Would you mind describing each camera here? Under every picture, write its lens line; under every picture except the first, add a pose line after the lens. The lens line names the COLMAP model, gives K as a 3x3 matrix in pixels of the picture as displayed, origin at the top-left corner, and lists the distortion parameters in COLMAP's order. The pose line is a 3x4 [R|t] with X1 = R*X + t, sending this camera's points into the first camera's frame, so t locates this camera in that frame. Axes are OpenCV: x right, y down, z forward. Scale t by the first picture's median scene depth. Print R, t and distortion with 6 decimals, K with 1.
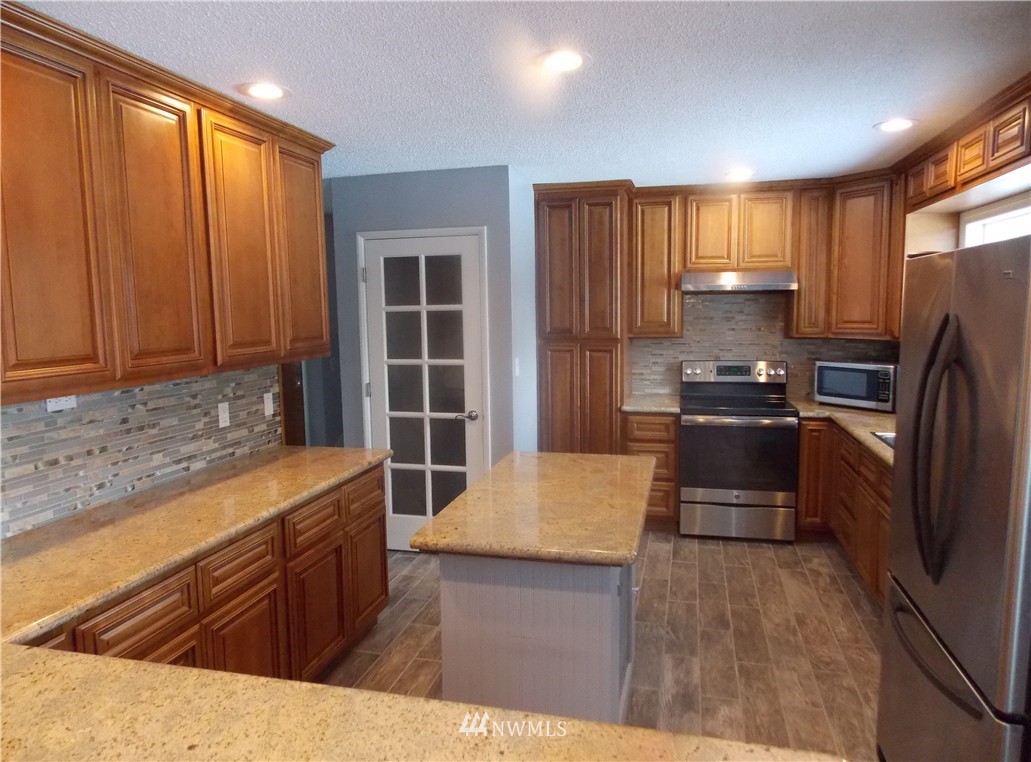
lens RADIAL K [[688.3, 0, 516.7], [0, 688.3, 377.6], [0, 0, 1]] dist [0.011584, -0.004754]
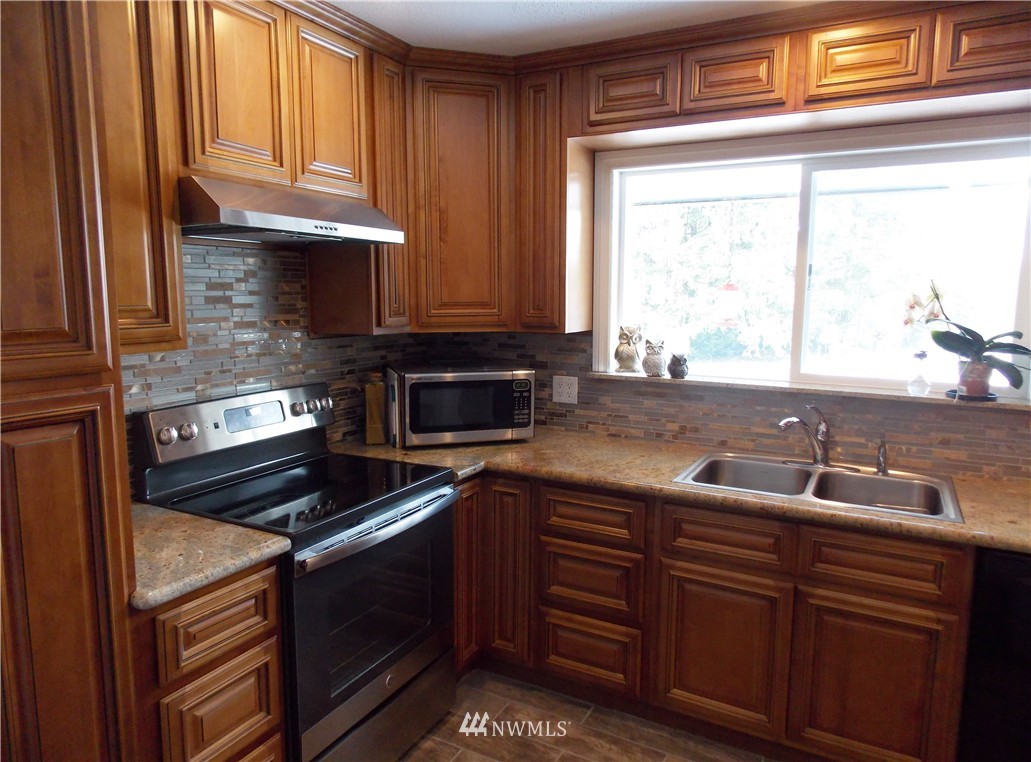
lens RADIAL K [[688.3, 0, 516.7], [0, 688.3, 377.6], [0, 0, 1]] dist [0.011584, -0.004754]
pose [[0.257157, -0.106923, 0.960436, -0.090114], [0.092025, 0.992053, 0.085803, -0.067874], [-0.961978, 0.066319, 0.264953, 0.836768]]
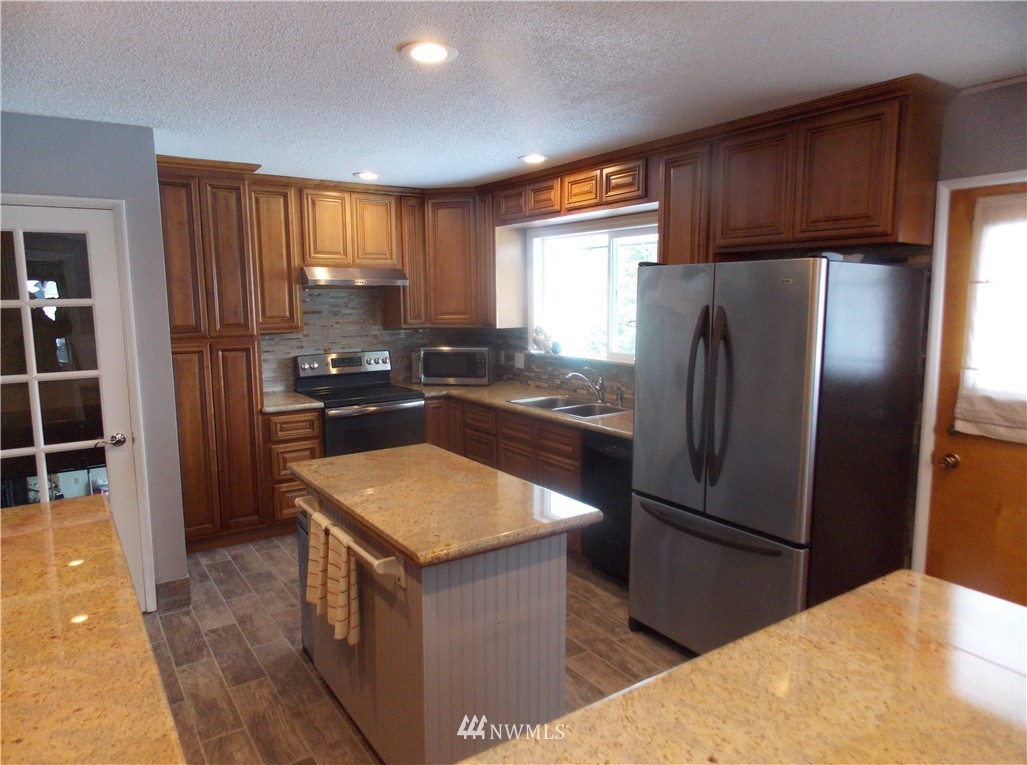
lens RADIAL K [[682.4, 0, 511.0], [0, 682.4, 377.4], [0, 0, 1]] dist [0.012957, 0.000632]
pose [[0.673386, -0.085743, 0.734302, -0.329873], [0.079347, 0.995896, 0.043525, -0.014440], [-0.735020, 0.028956, 0.677427, 0.135970]]
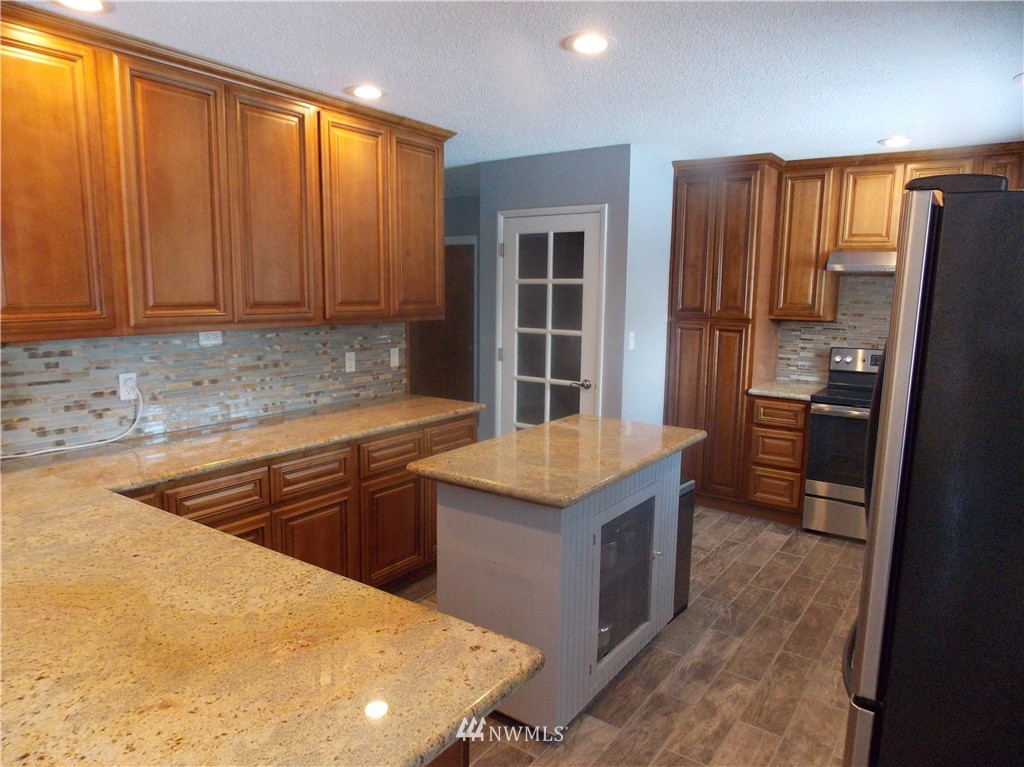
lens RADIAL K [[680.4, 0, 509.5], [0, 680.4, 378.4], [0, 0, 1]] dist [0.012957, 0.000632]
pose [[0.935057, 0.077444, -0.345934, 0.186277], [-0.066659, 0.996850, 0.042985, 0.008892], [0.348173, -0.017134, 0.937274, -0.023044]]
